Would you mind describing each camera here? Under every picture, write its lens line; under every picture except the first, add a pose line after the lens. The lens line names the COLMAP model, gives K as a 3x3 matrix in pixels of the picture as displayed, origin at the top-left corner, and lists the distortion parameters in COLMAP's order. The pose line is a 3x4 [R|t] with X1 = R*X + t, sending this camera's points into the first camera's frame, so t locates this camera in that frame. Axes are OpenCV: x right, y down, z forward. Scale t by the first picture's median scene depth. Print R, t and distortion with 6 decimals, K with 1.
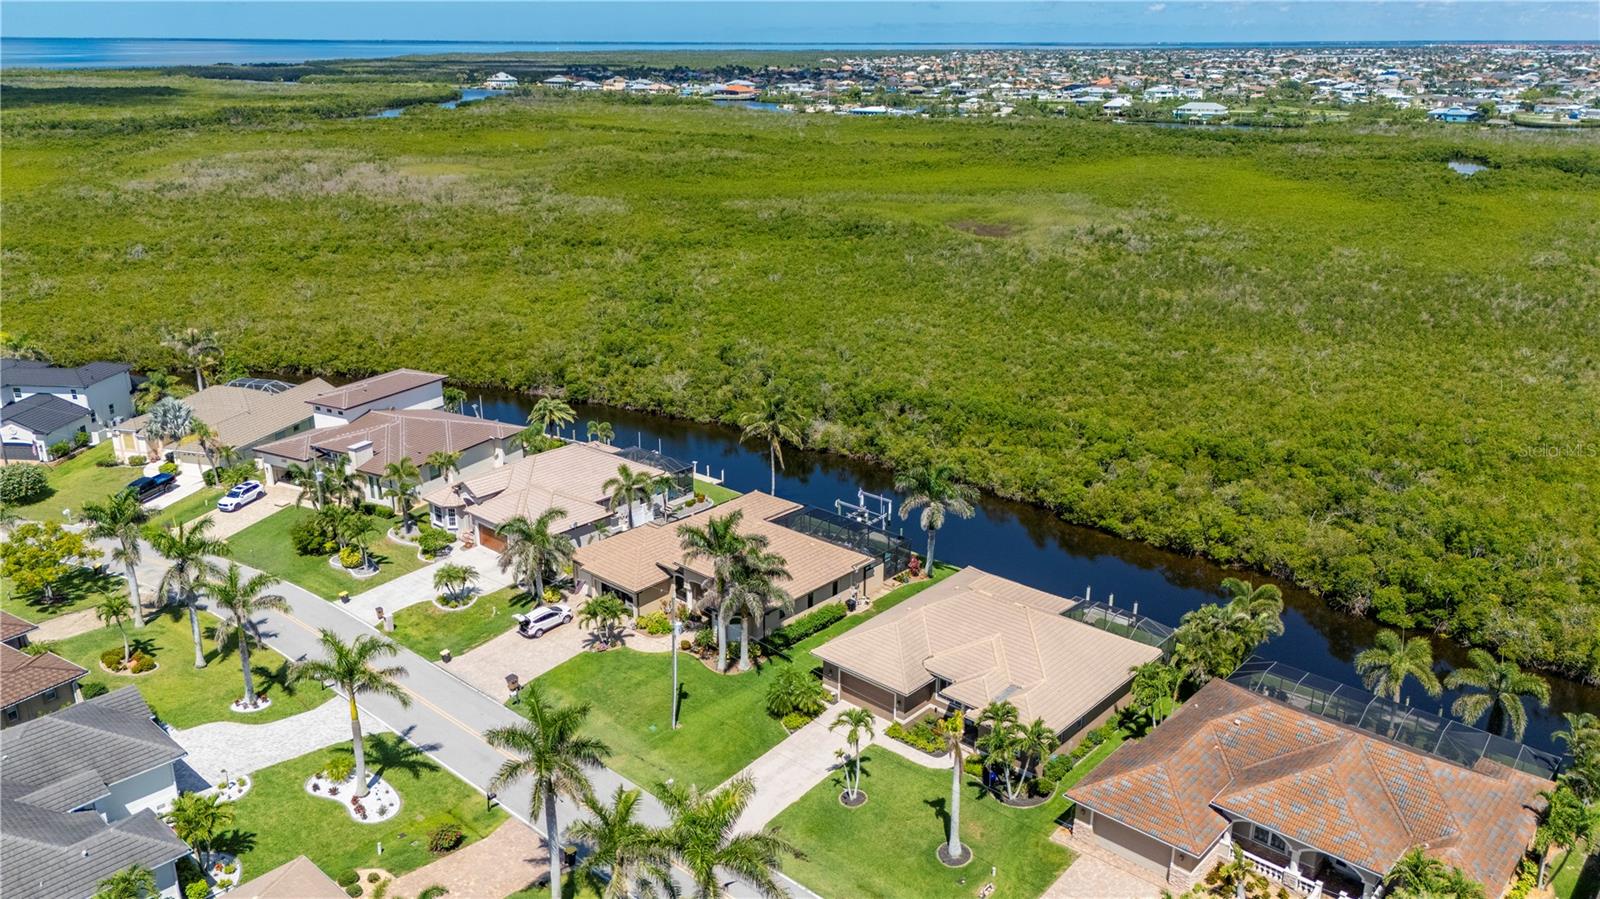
lens RADIAL K [[1208.3, 0, 798.1], [0, 1208.3, 415.0], [0, 0, 1]] dist [0.071110, -0.081536]
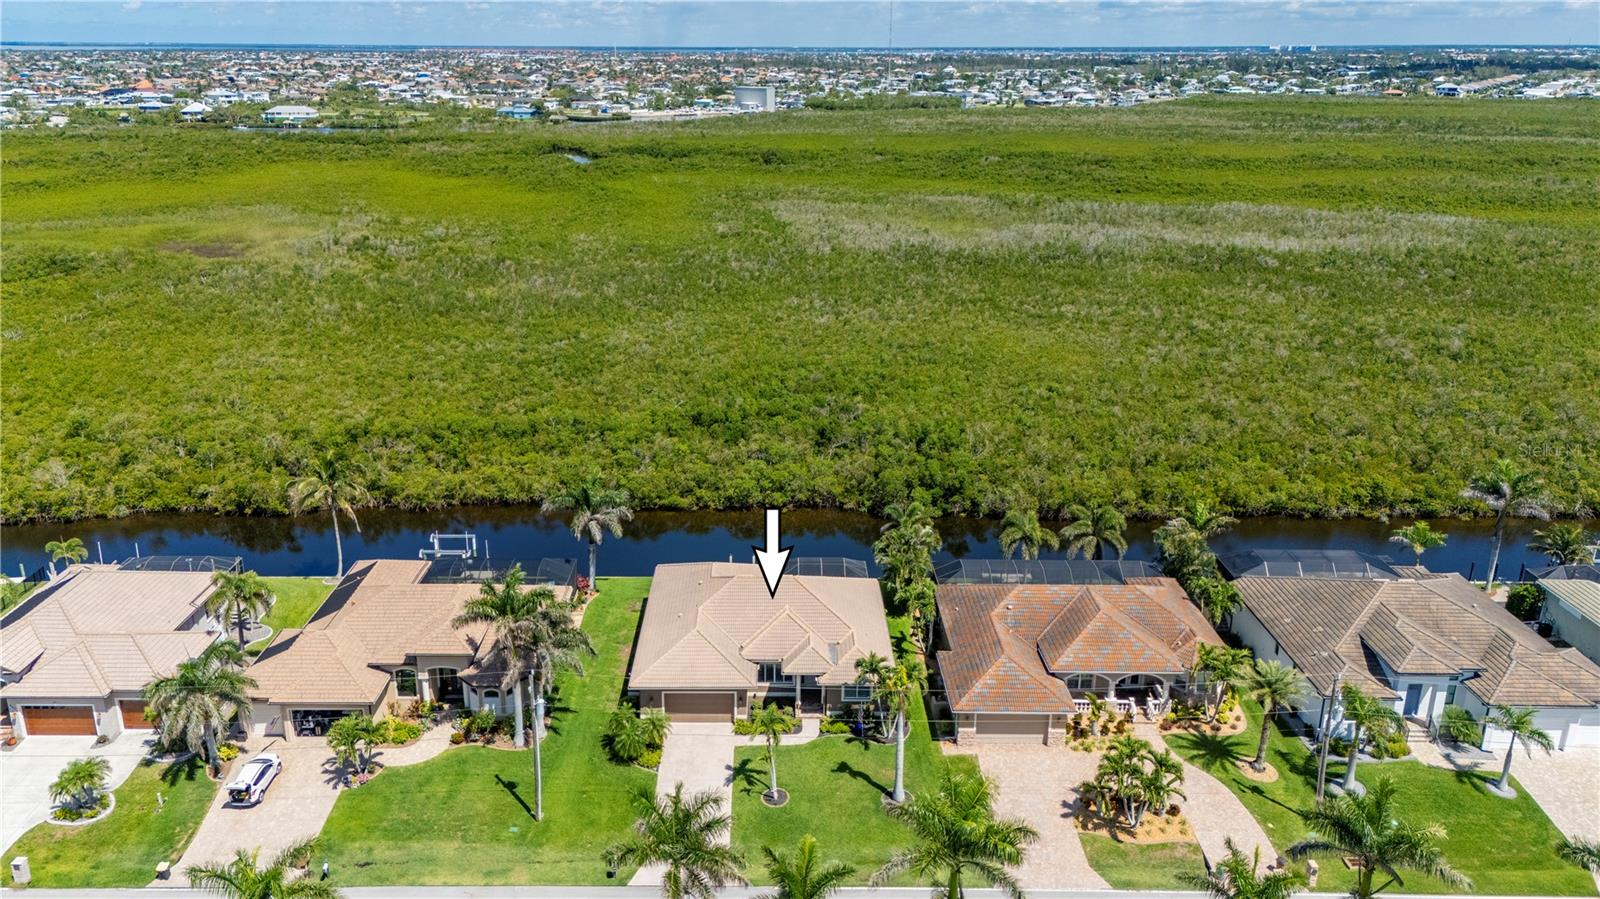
lens RADIAL K [[1185.8, 0, 775.2], [0, 1185.8, 446.7], [0, 0, 1]] dist [0.095558, -0.141766]
pose [[0.740230, -0.212603, 0.637855, -0.326351], [0.195774, 0.975737, 0.098027, -0.040615], [-0.643220, 0.052313, 0.763892, 0.142707]]
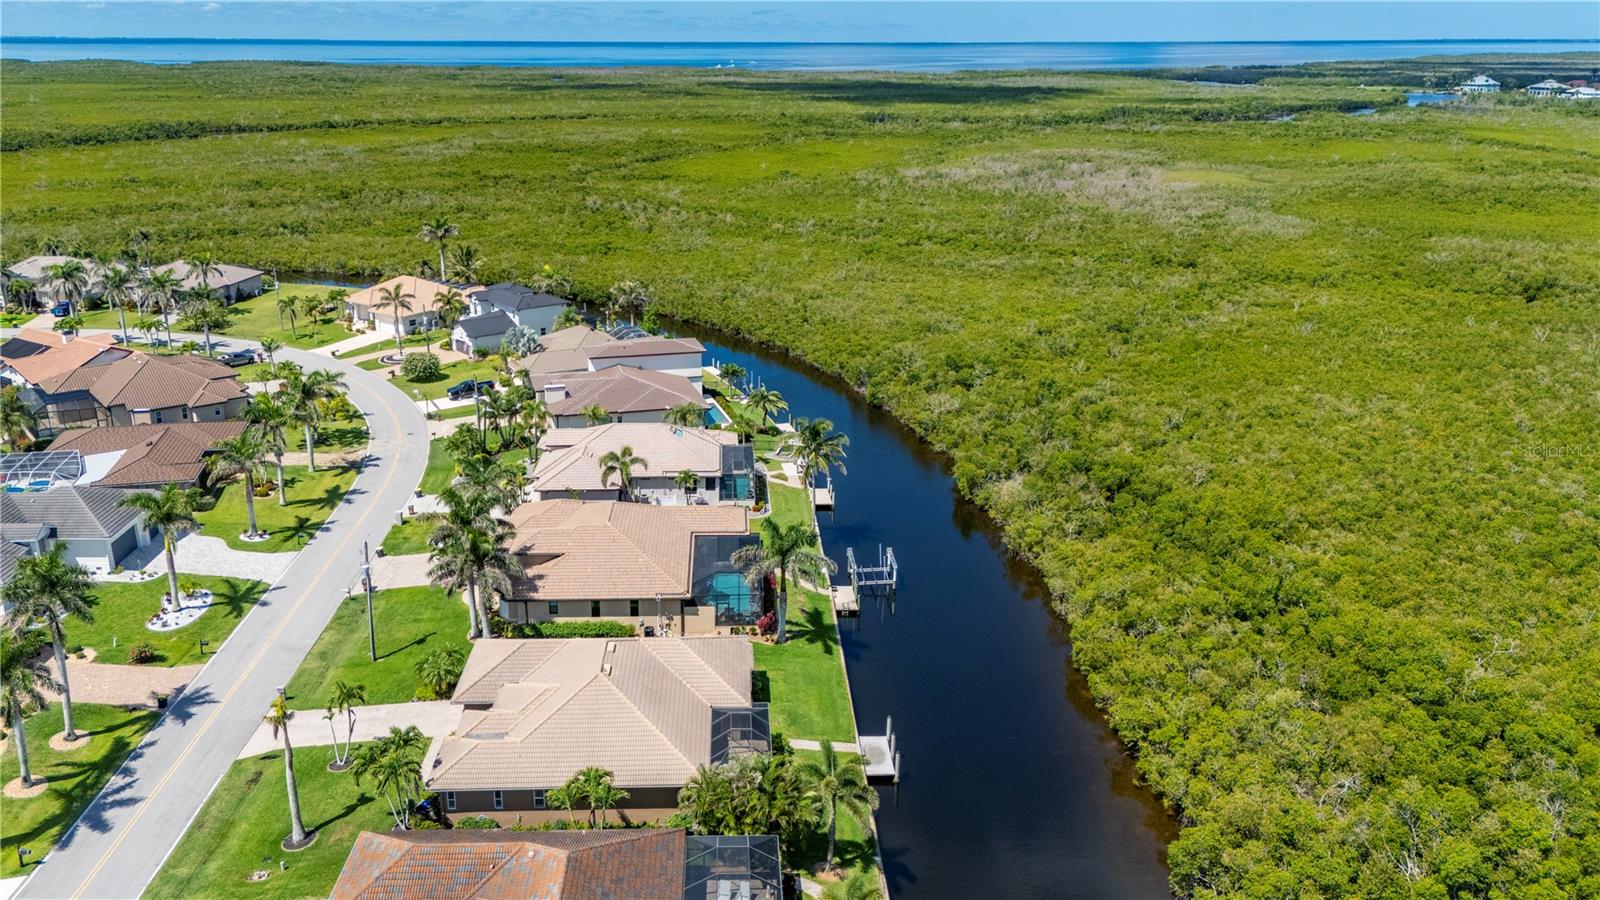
lens RADIAL K [[1169.1, 0, 798.8], [0, 1169.1, 458.5], [0, 0, 1]] dist [0.071327, -0.065137]
pose [[0.695870, 0.240044, -0.676863, 0.598875], [-0.212217, 0.969128, 0.125517, -0.101674], [0.686097, 0.056298, 0.725329, 0.310415]]
